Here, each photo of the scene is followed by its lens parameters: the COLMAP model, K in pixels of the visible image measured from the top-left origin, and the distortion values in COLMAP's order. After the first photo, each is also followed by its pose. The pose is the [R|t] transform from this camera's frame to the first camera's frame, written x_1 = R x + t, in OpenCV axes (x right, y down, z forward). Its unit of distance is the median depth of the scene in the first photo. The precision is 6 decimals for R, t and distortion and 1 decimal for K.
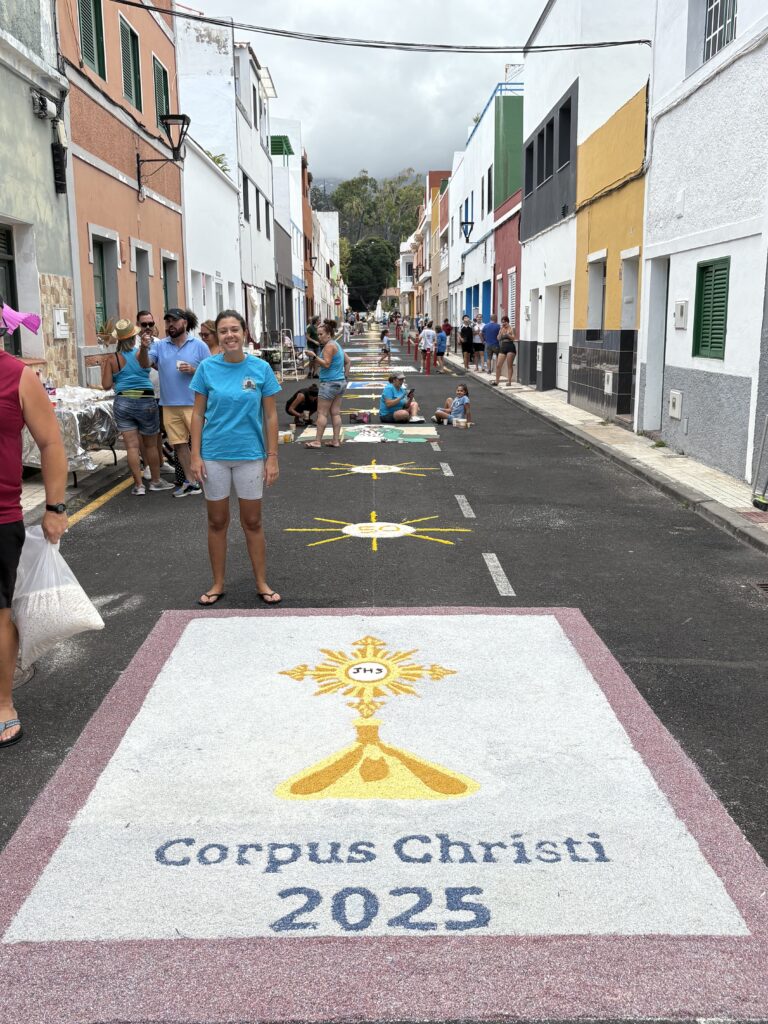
lens RADIAL K [[997.8, 0, 384.4], [0, 997.8, 514.7], [0, 0, 1]] dist [0.013755, 0.000000]
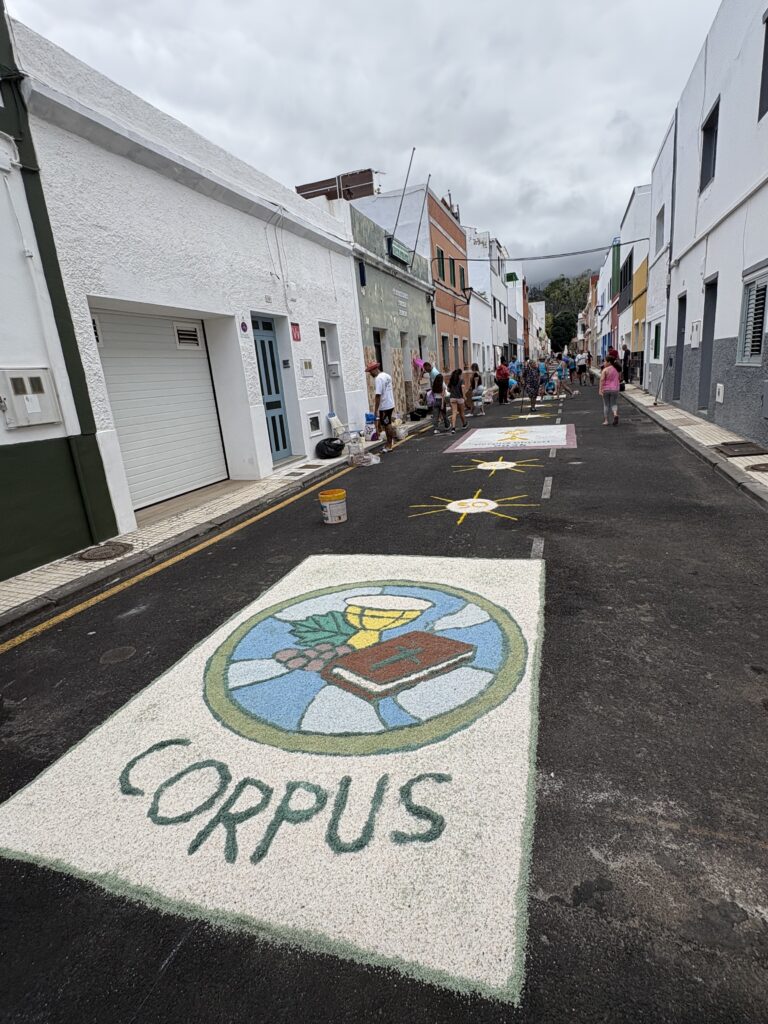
lens RADIAL K [[515.6, 0, 385.3], [0, 515.6, 508.6], [0, 0, 1]] dist [0.001825, 0.000240]
pose [[0.939030, 0.010774, -0.343665, 0.031041], [0.016834, 0.996870, 0.077248, 0.040580], [0.343422, -0.078323, 0.935910, -0.192721]]
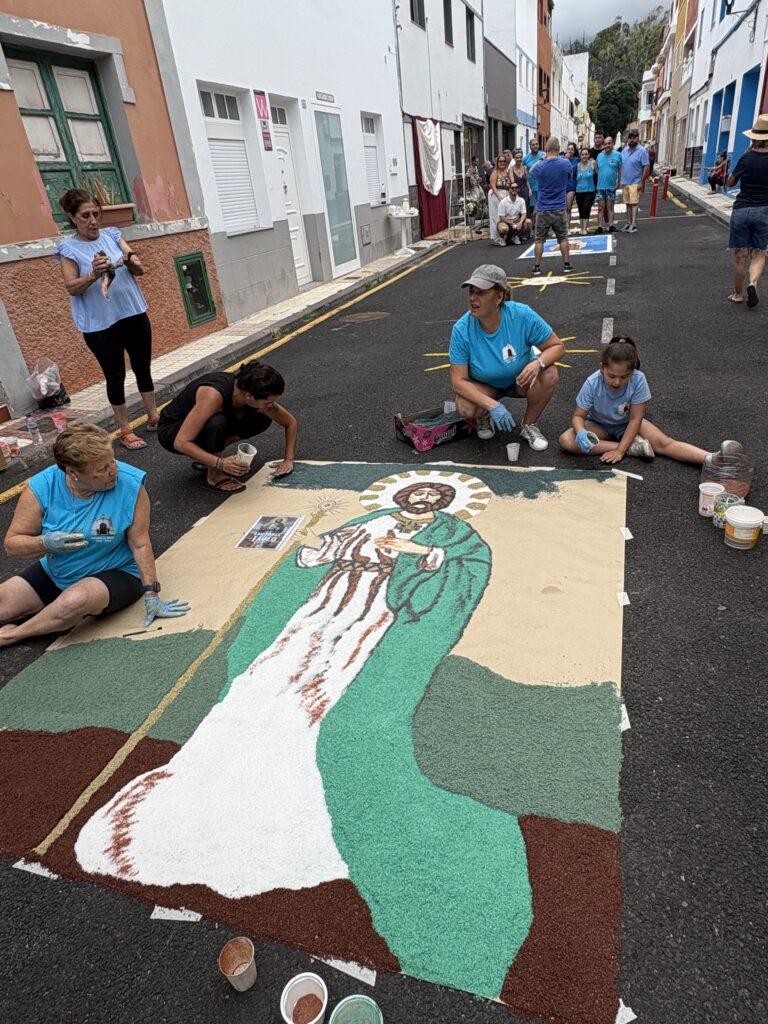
lens RADIAL K [[617.9, 0, 384.2], [0, 617.9, 506.5], [0, 0, 1]] dist [-0.003771, 0.000236]
pose [[0.939574, 0.066291, -0.335867, 0.018258], [0.039130, 0.953848, 0.297728, -0.061275], [0.340103, -0.292880, 0.893617, 0.344138]]
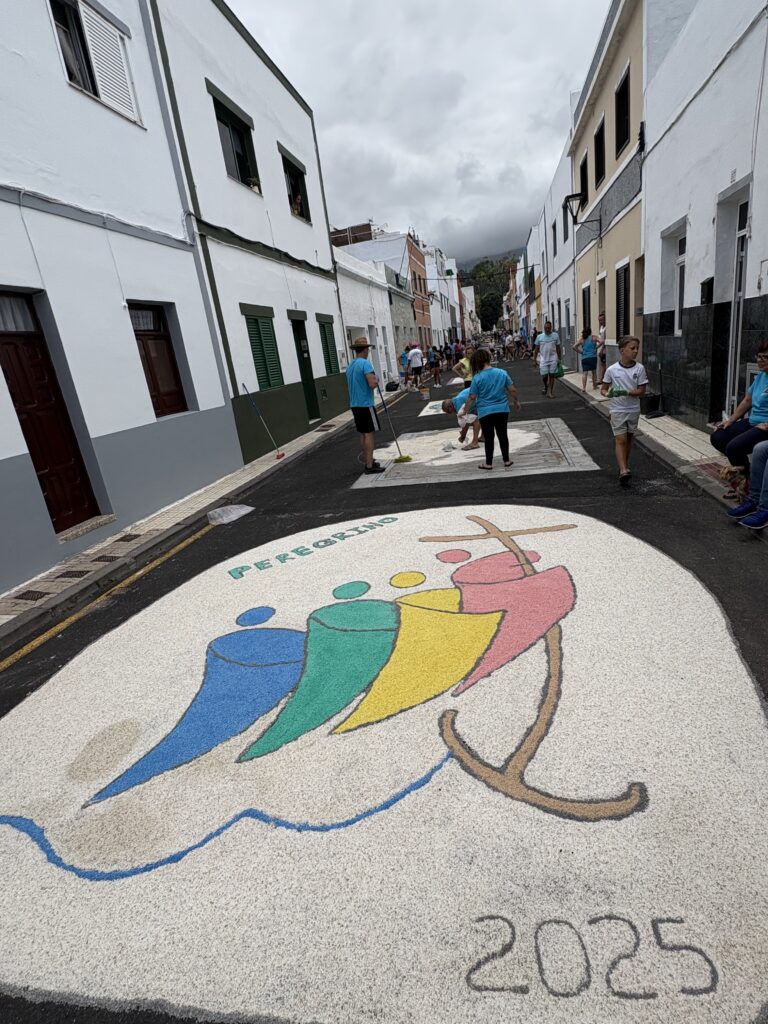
lens RADIAL K [[515.6, 0, 378.0], [0, 515.6, 508.2], [0, 0, 1]] dist [0.001825, 0.000240]
pose [[0.966317, -0.050040, -0.252442, 0.033359], [0.080134, 0.990655, 0.110372, 0.098646], [0.244560, -0.126884, 0.961296, -0.517272]]
